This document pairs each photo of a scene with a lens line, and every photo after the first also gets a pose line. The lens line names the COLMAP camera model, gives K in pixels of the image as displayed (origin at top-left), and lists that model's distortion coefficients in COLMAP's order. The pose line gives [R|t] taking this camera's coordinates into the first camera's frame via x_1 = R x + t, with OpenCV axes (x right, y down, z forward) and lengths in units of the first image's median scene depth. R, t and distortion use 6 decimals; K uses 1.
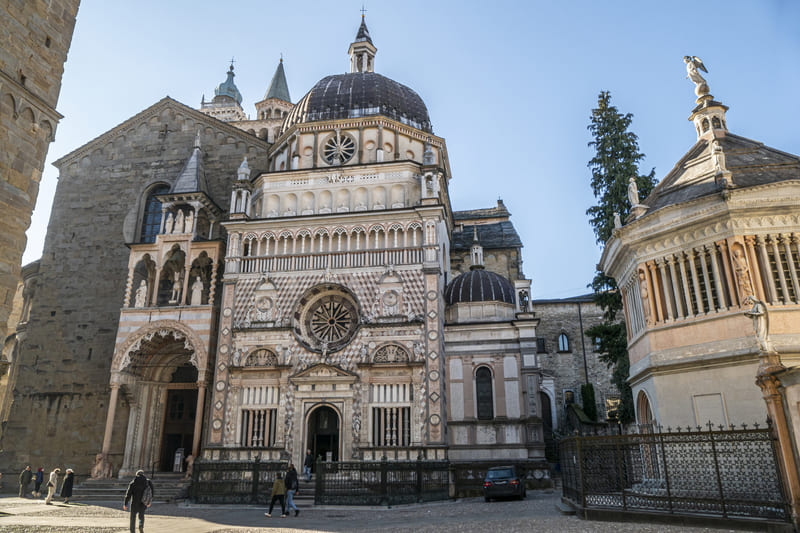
lens RADIAL K [[557.6, 0, 400.0], [0, 557.6, 266.5], [0, 0, 1]] dist [-0.000941, 0.000189]
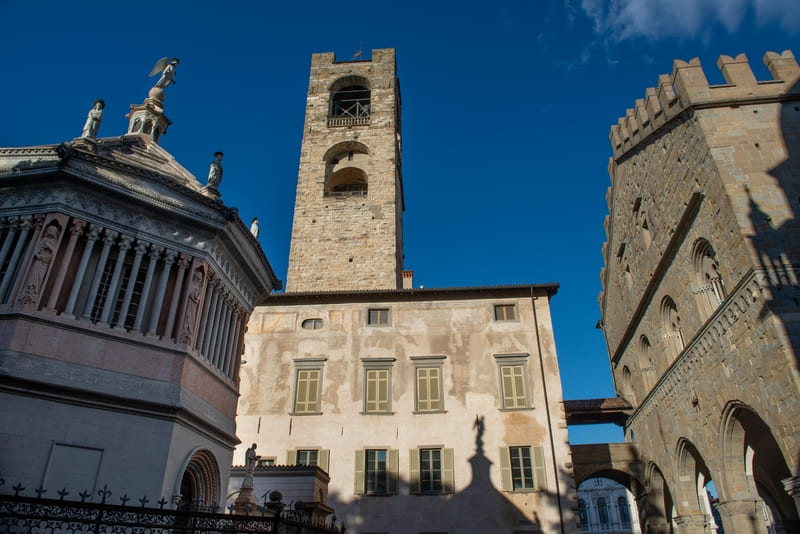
lens RADIAL K [[557.6, 0, 400.0], [0, 557.6, 267.0], [0, 0, 1]] dist [-0.000941, 0.000189]
pose [[-0.050966, 0.505653, 0.861230, -0.092547], [-0.313297, 0.810725, -0.494540, 0.255873], [-0.948287, -0.295025, 0.117100, 0.630152]]
